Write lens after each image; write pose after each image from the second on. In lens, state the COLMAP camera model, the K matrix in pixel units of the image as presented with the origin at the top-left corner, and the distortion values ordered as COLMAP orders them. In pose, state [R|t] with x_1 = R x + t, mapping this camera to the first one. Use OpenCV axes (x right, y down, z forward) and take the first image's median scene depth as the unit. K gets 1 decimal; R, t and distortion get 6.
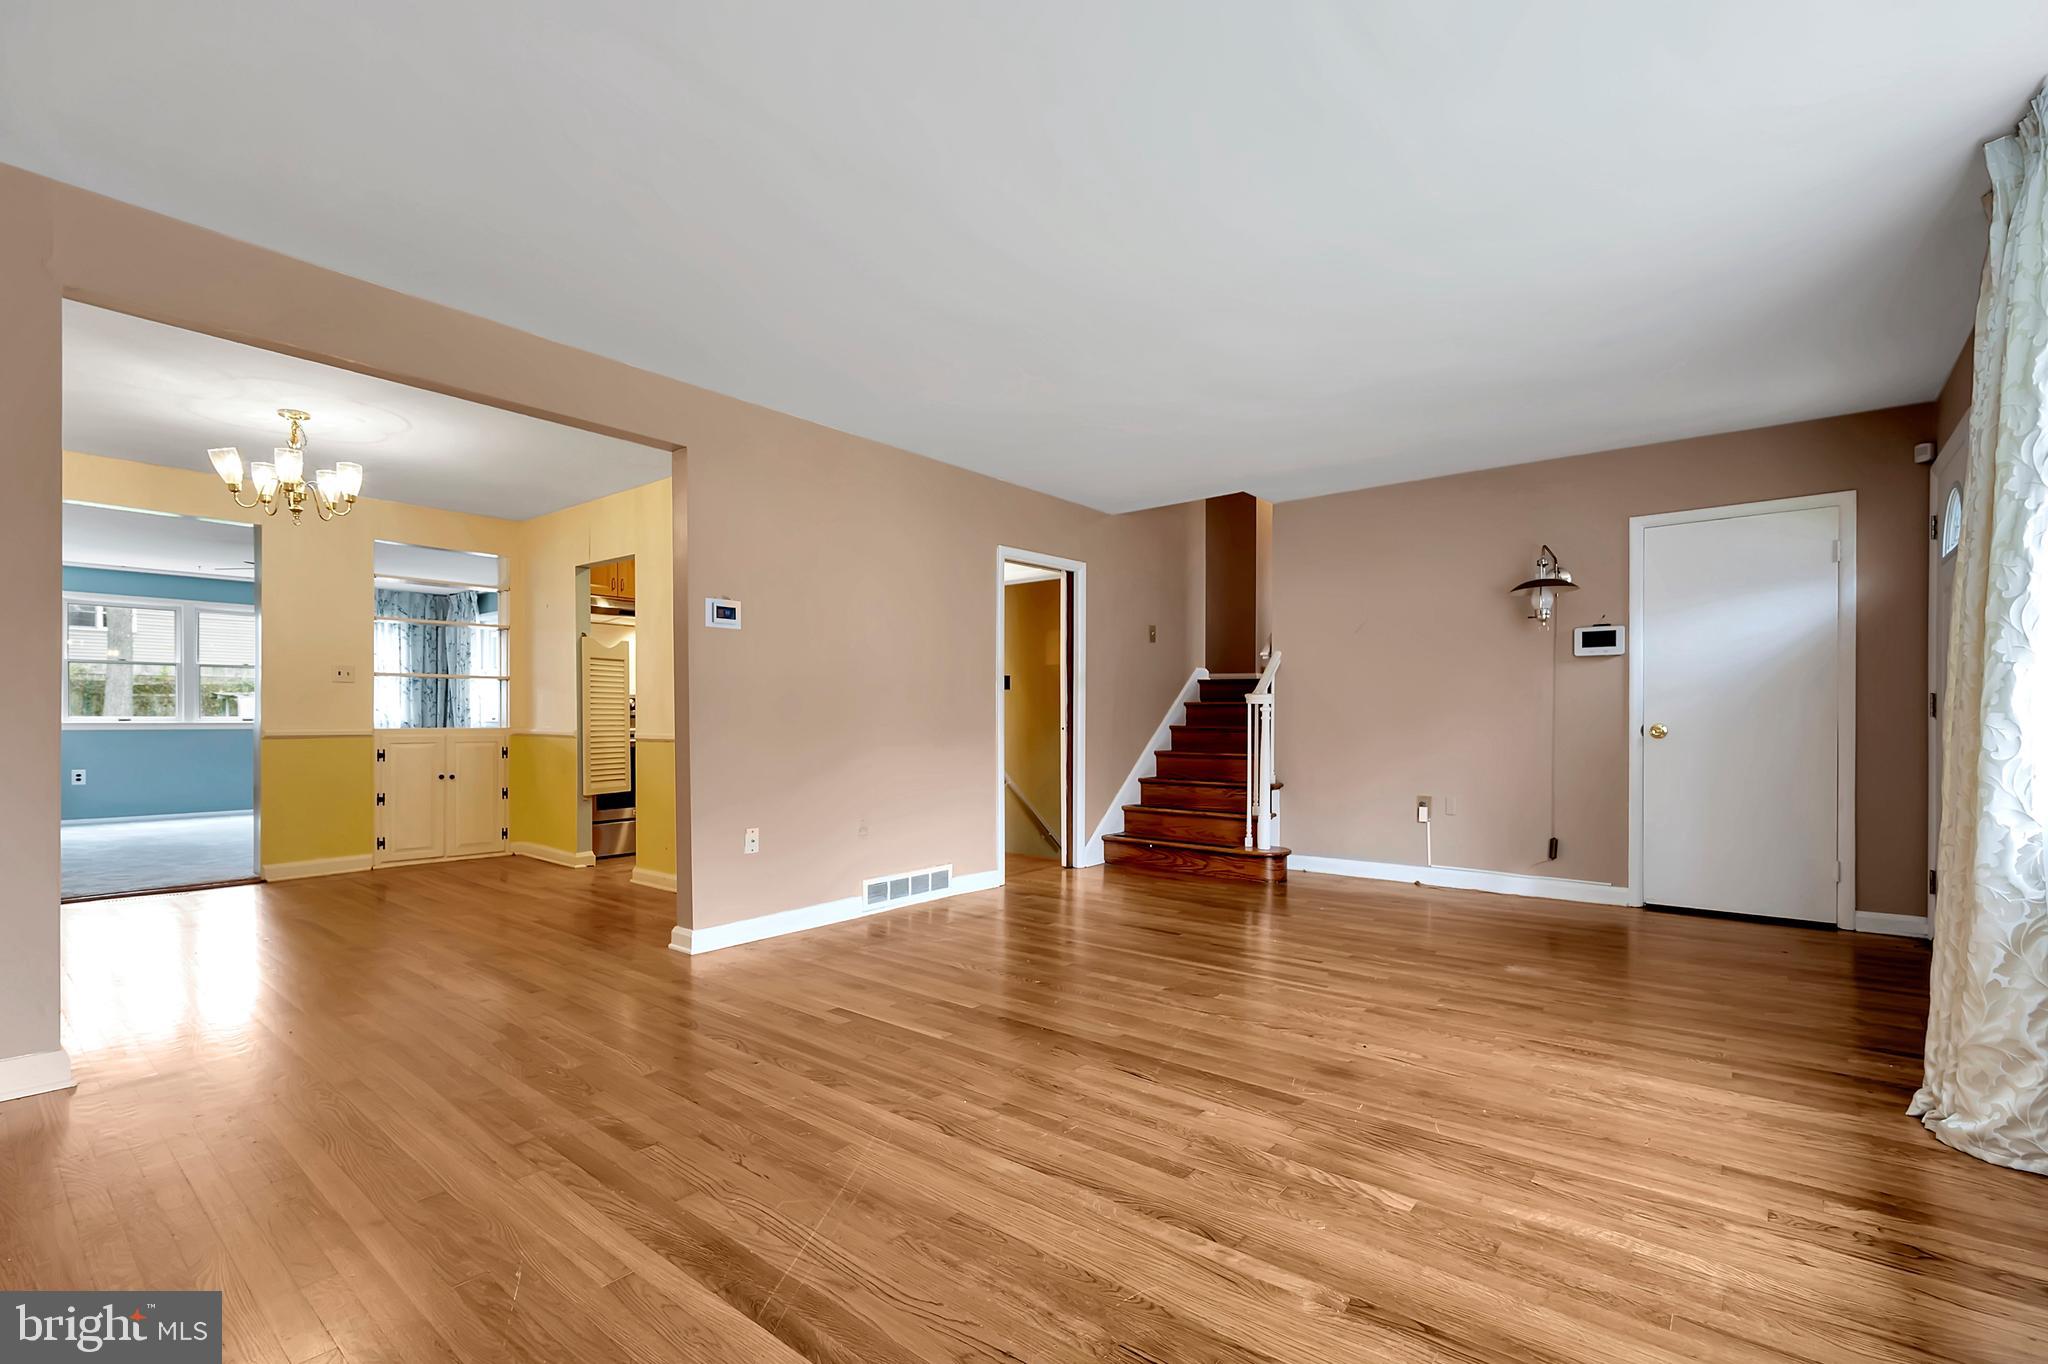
lens RADIAL K [[901.0, 0, 1036.1], [0, 901.0, 720.5], [0, 0, 1]] dist [-0.002283, -0.000344]
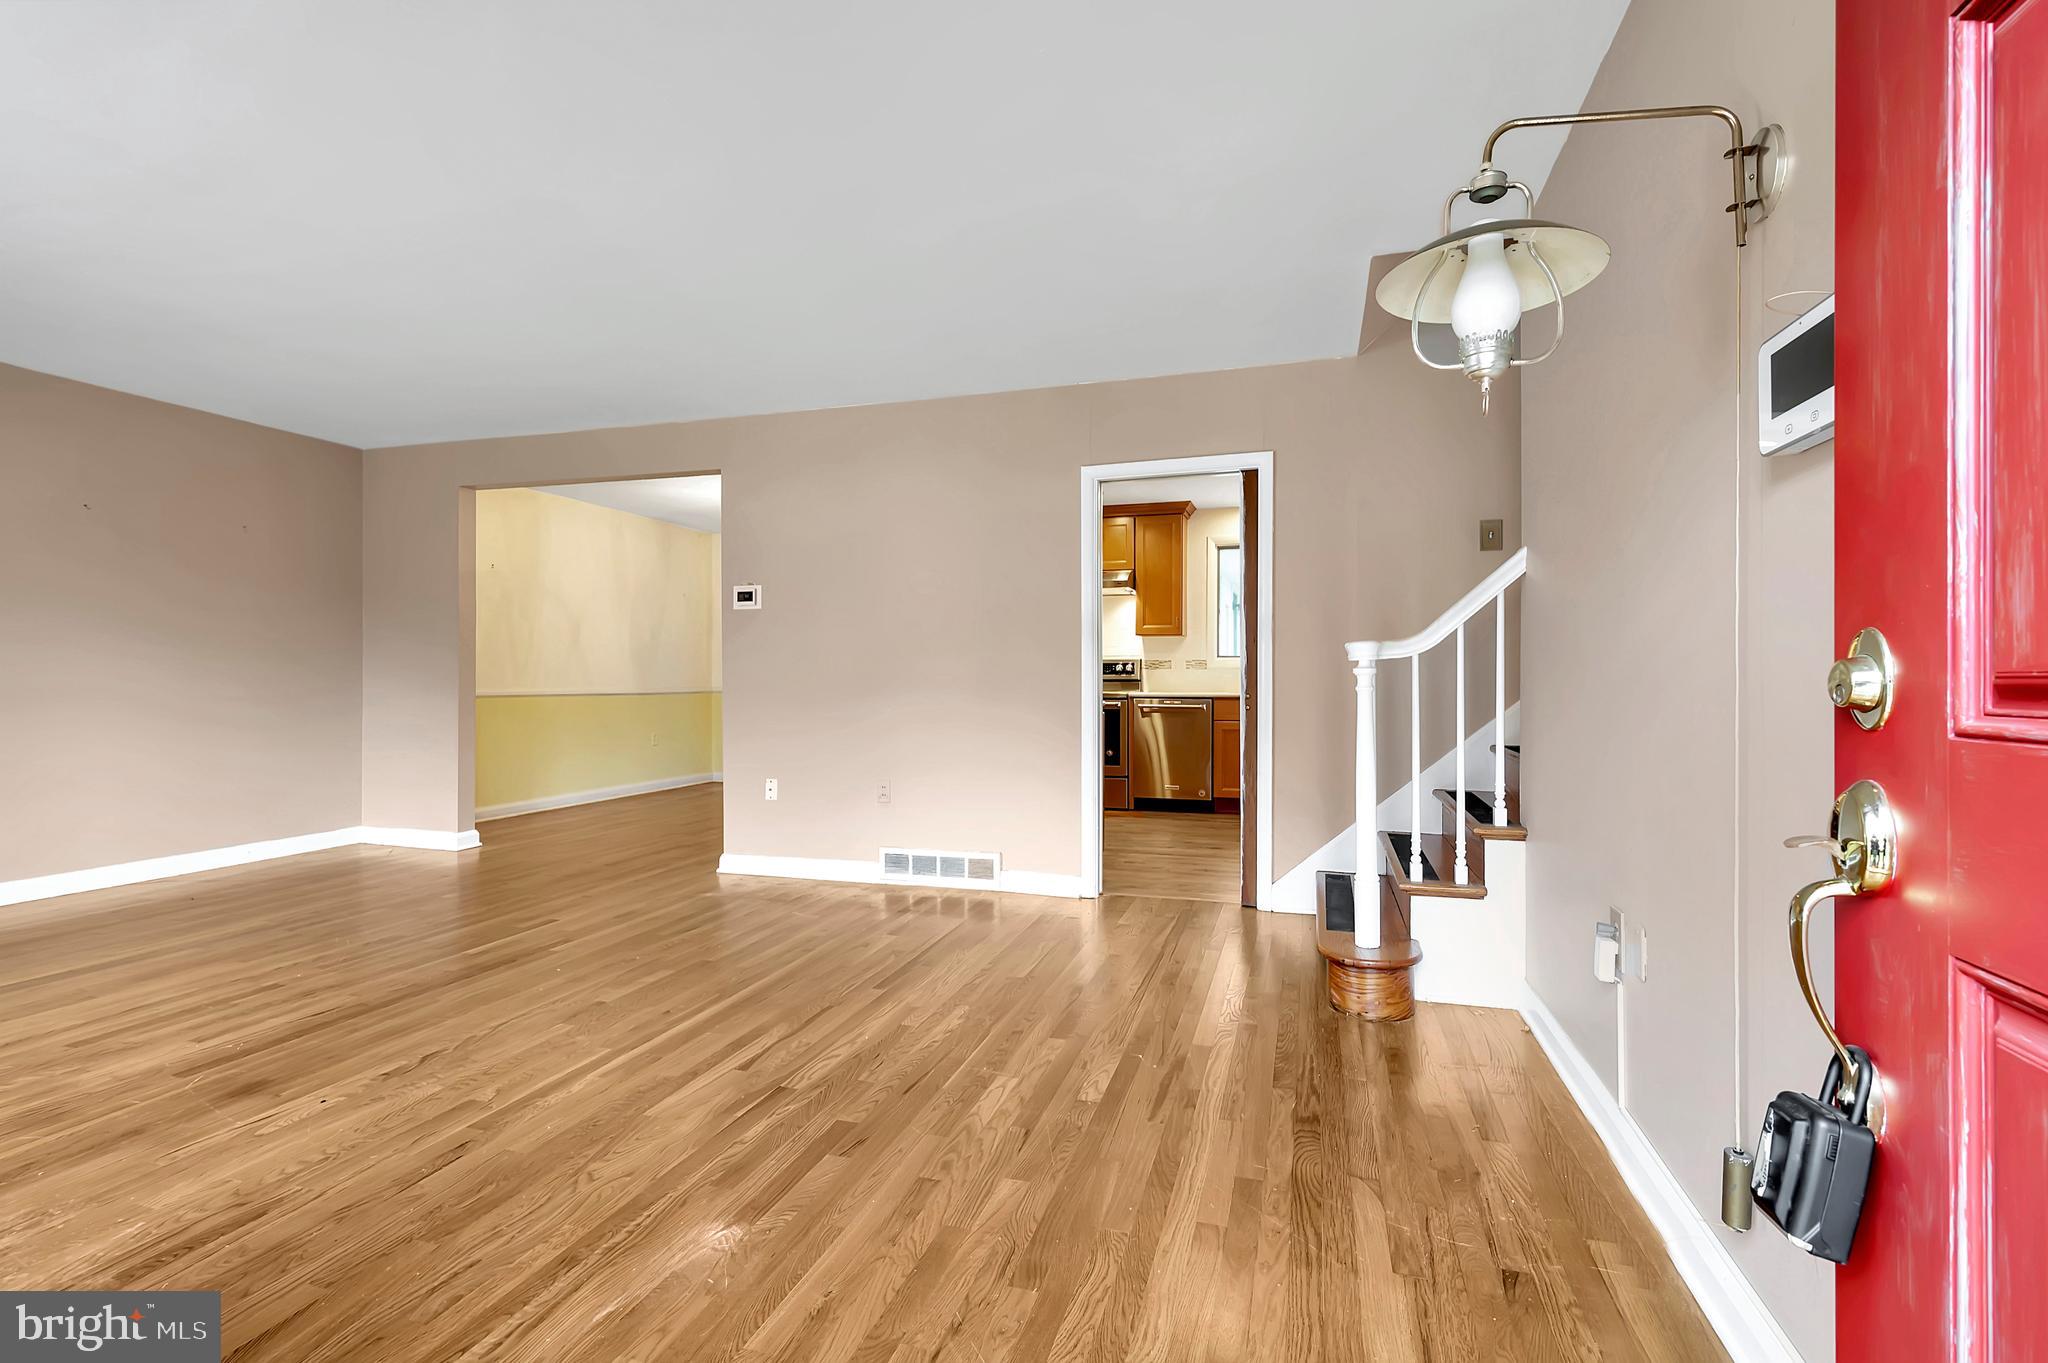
lens RADIAL K [[932.8, 0, 1028.5], [0, 932.8, 672.7], [0, 0, 1]] dist [0.000399, -0.000102]
pose [[0.370459, -0.004073, -0.928840, 0.924215], [-0.002883, 0.999981, -0.005535, -0.011351], [0.928844, 0.004728, 0.370440, 0.858590]]
